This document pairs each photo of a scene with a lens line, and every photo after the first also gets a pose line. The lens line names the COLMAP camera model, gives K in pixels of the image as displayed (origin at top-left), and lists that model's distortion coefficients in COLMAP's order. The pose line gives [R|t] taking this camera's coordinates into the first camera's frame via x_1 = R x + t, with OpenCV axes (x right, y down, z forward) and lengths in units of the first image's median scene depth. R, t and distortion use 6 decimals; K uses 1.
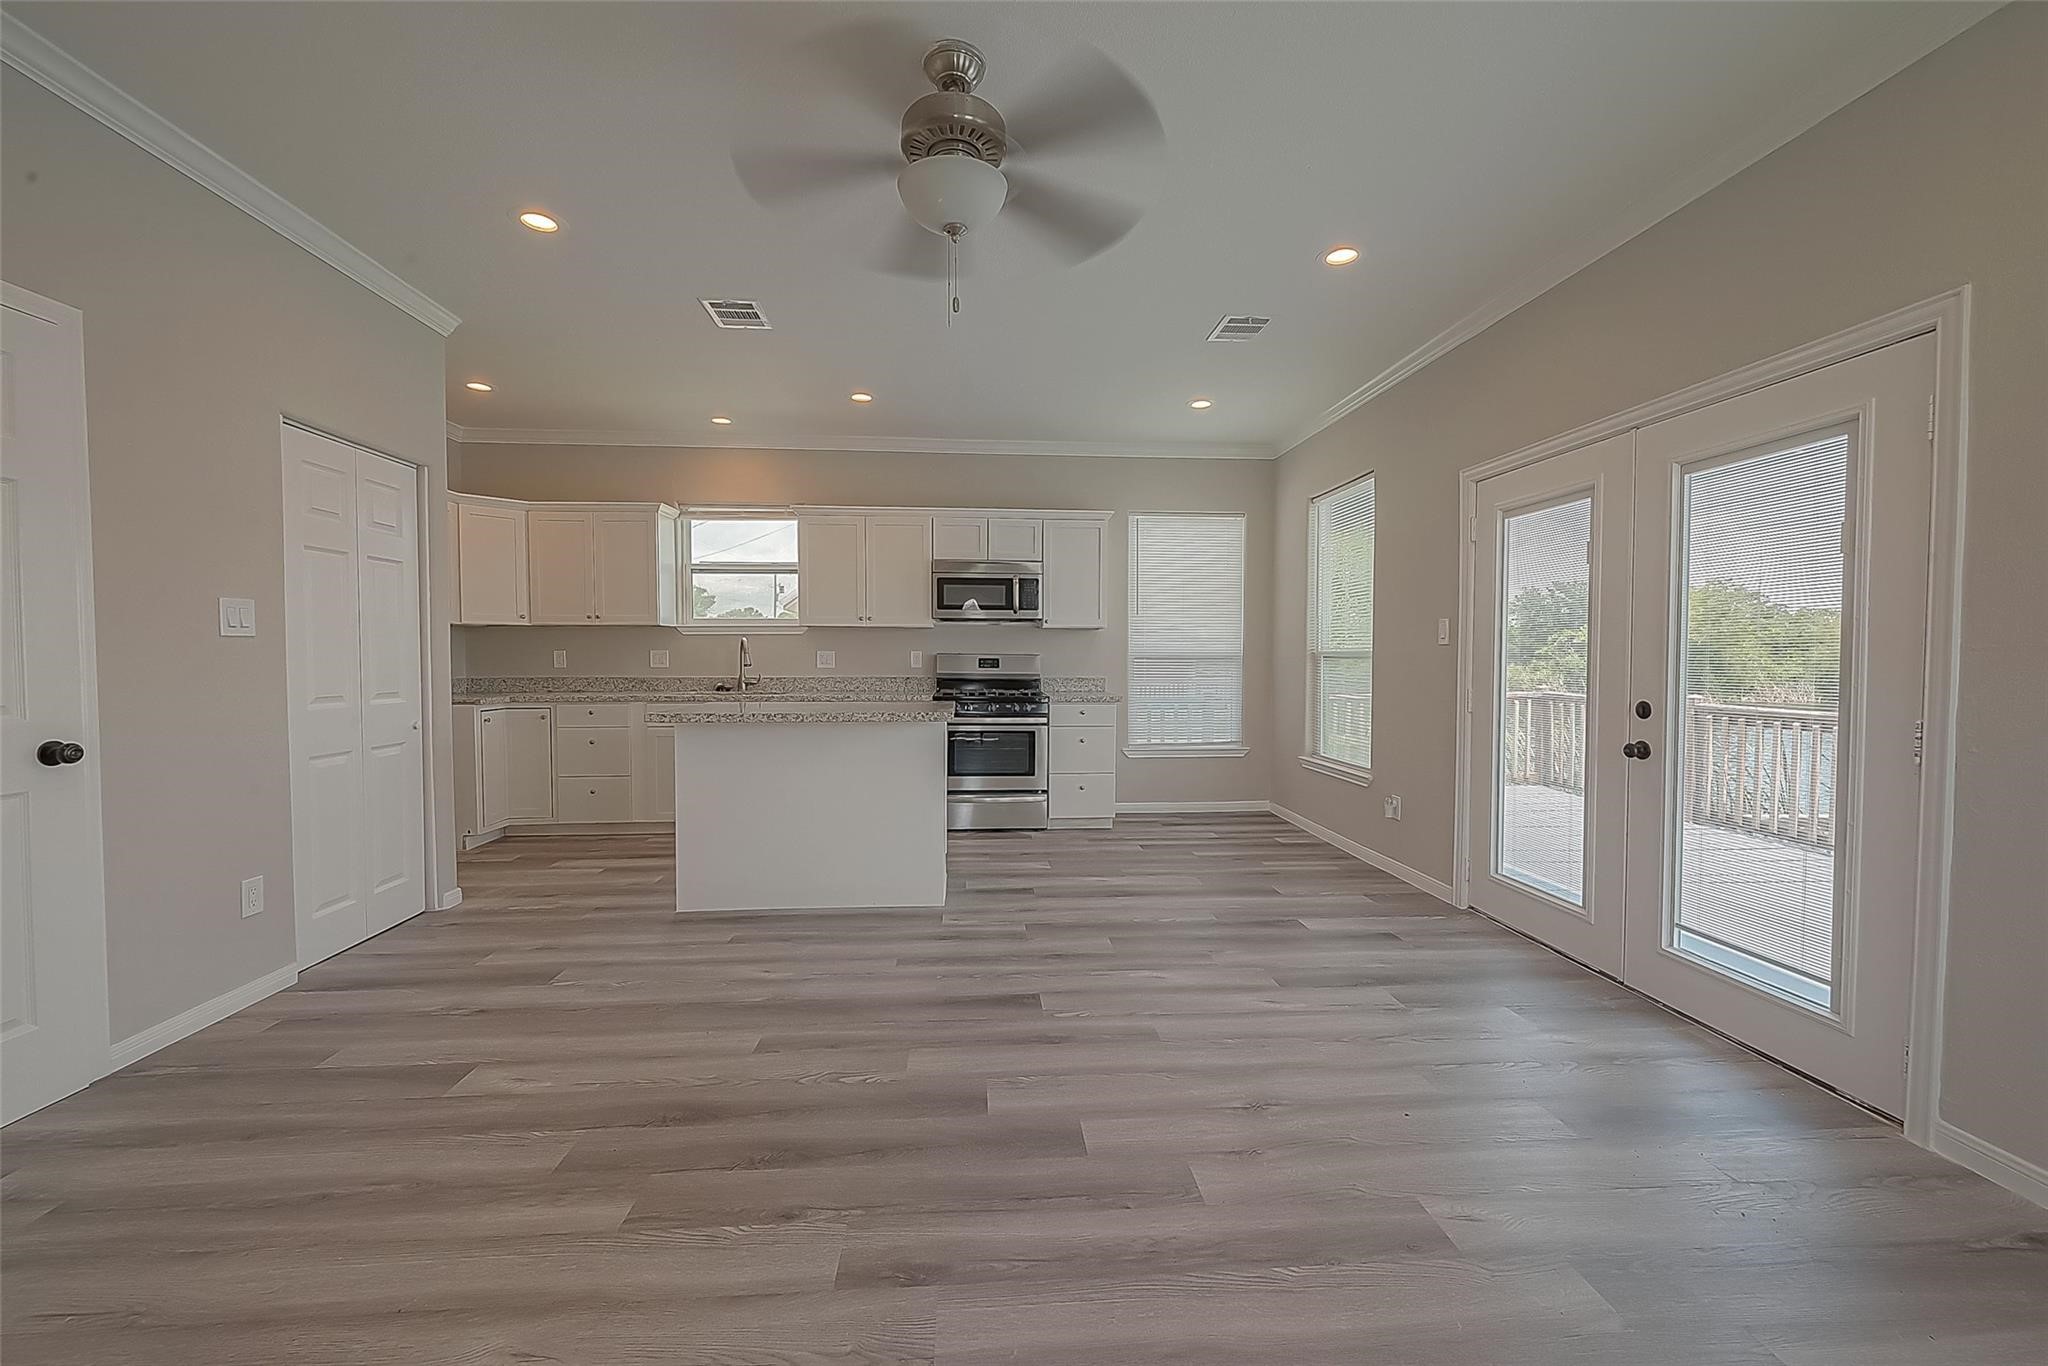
lens RADIAL K [[806.9, 0, 1026.9], [0, 806.9, 682.4], [0, 0, 1]] dist [-0.001671, 0.000337]
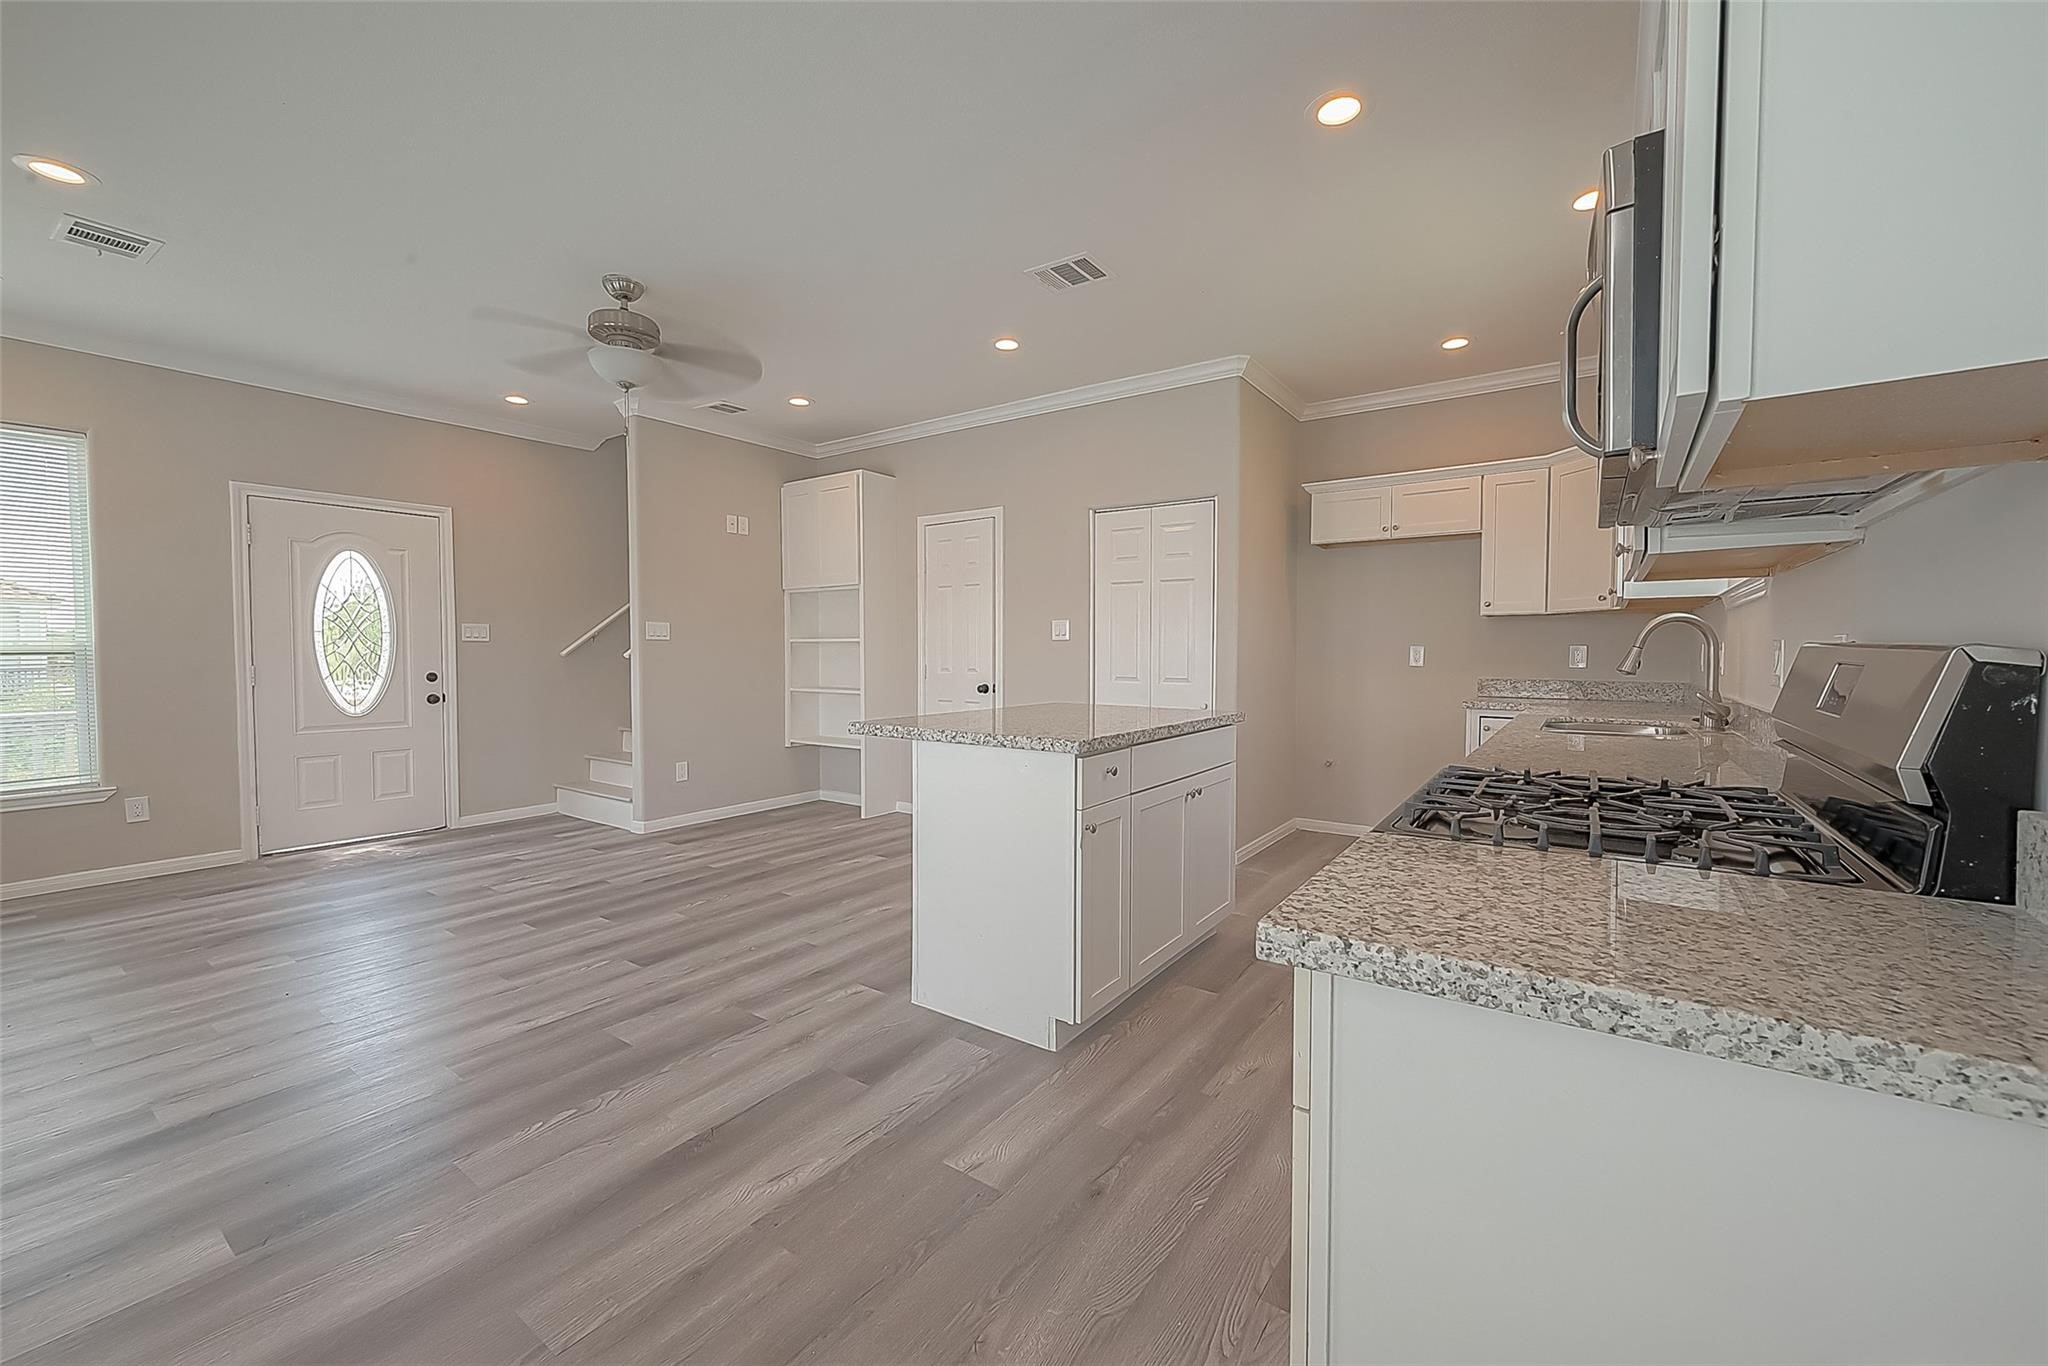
lens RADIAL K [[806.9, 0, 1025.9], [0, 806.9, 680.4], [0, 0, 1]] dist [-0.001671, 0.000337]
pose [[-0.637747, 0.026912, -0.769776, 0.383079], [-0.027903, 0.997926, 0.058006, -0.051365], [0.769740, 0.058473, -0.635674, 1.557648]]
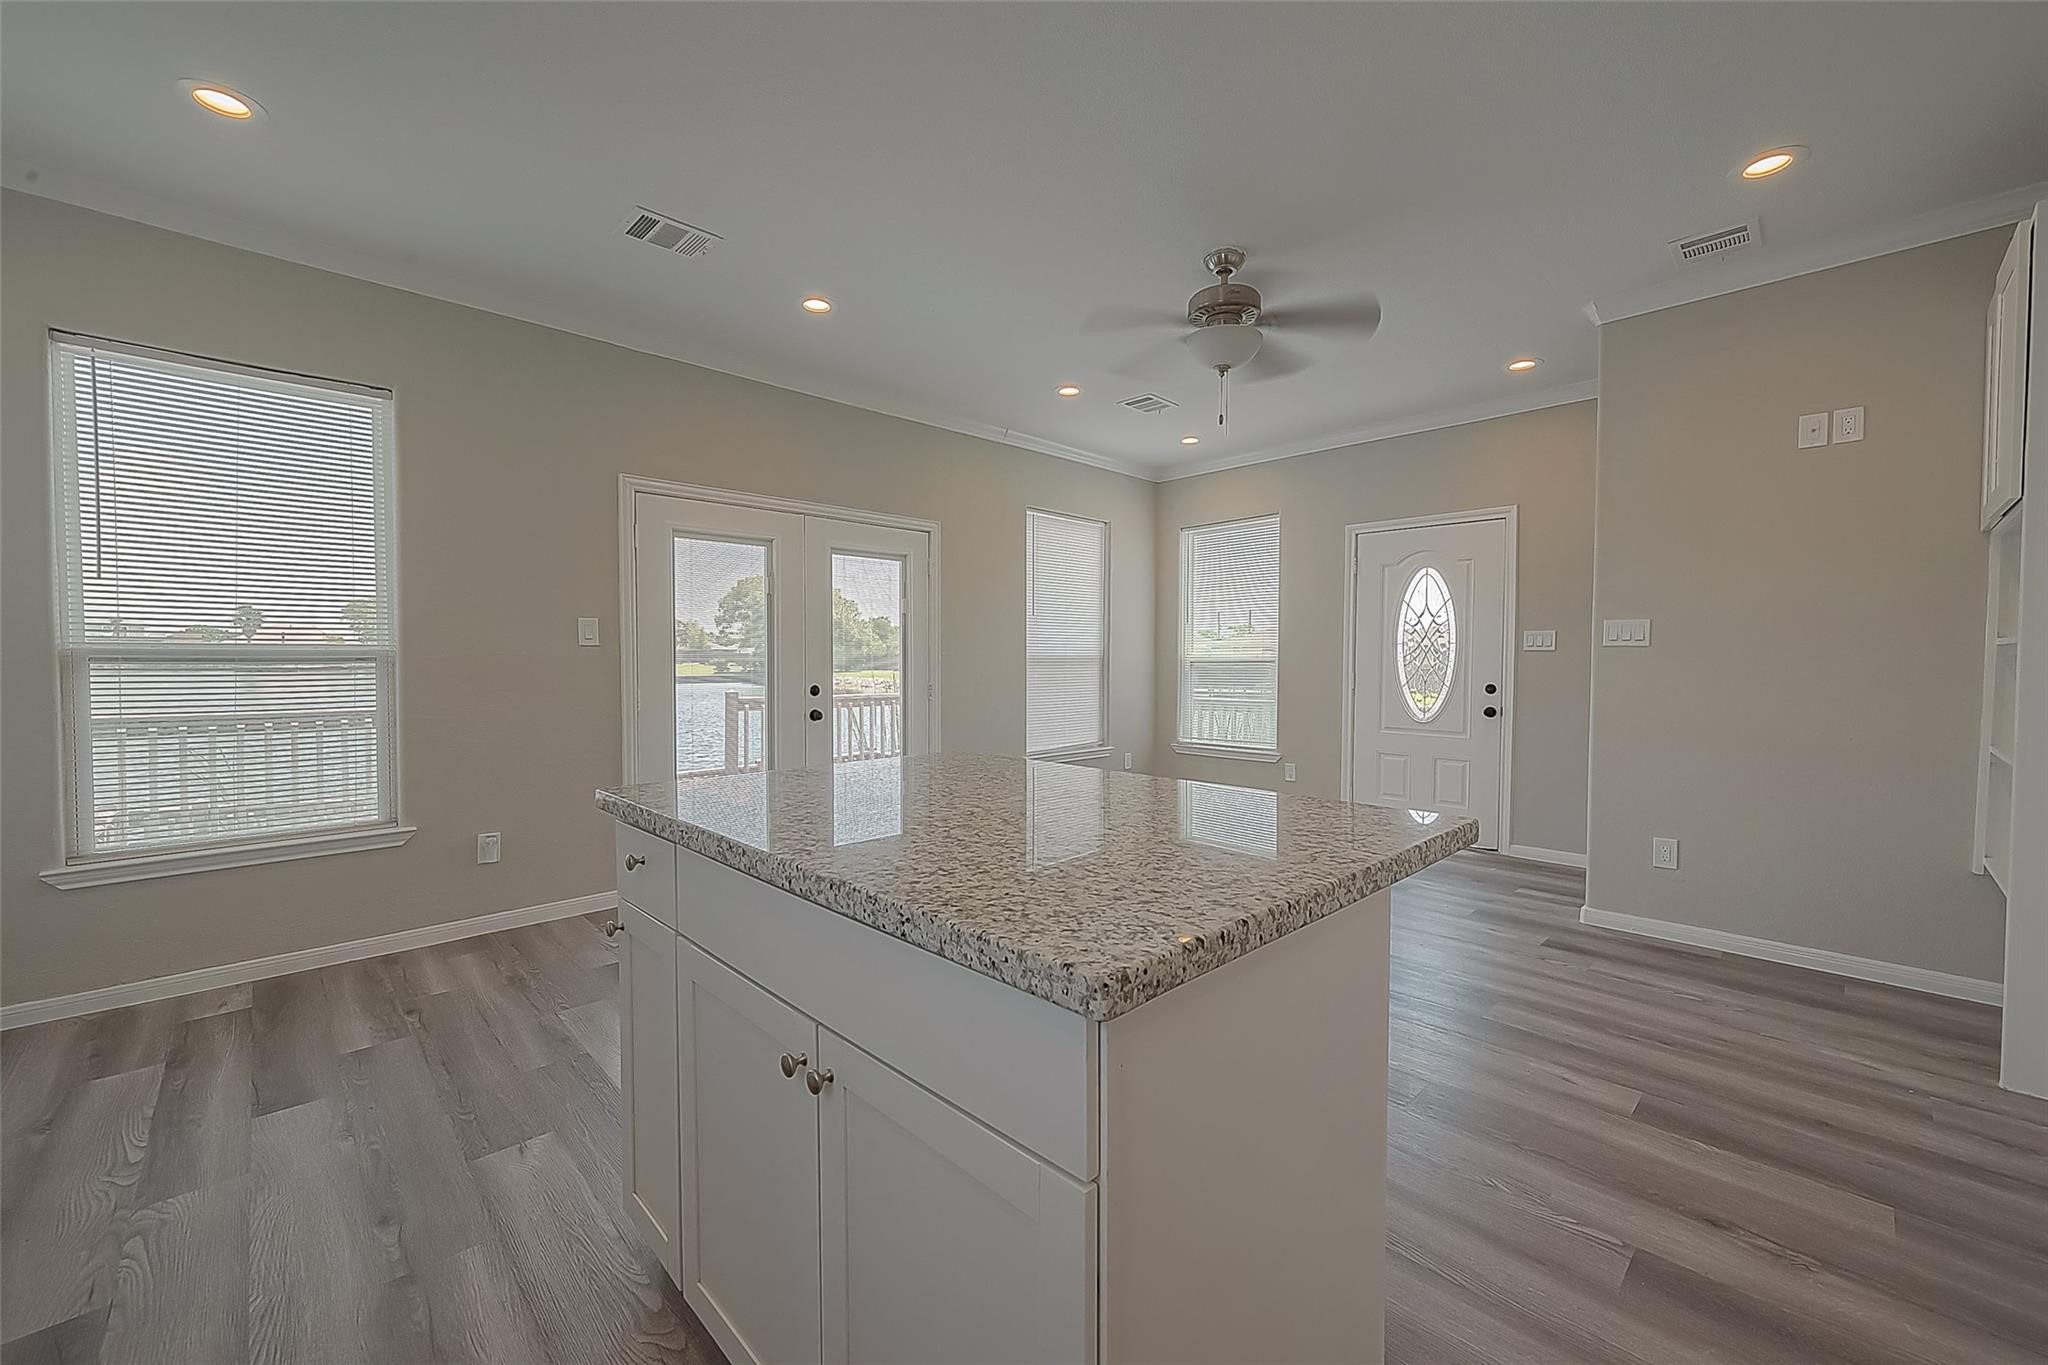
lens RADIAL K [[806.9, 0, 1026.4], [0, 806.9, 681.6], [0, 0, 1]] dist [-0.001671, 0.000337]
pose [[-0.639451, -0.026219, 0.768384, -0.582409], [0.022469, 0.998354, 0.052765, -0.046372], [-0.768503, 0.051005, -0.637810, 1.300604]]
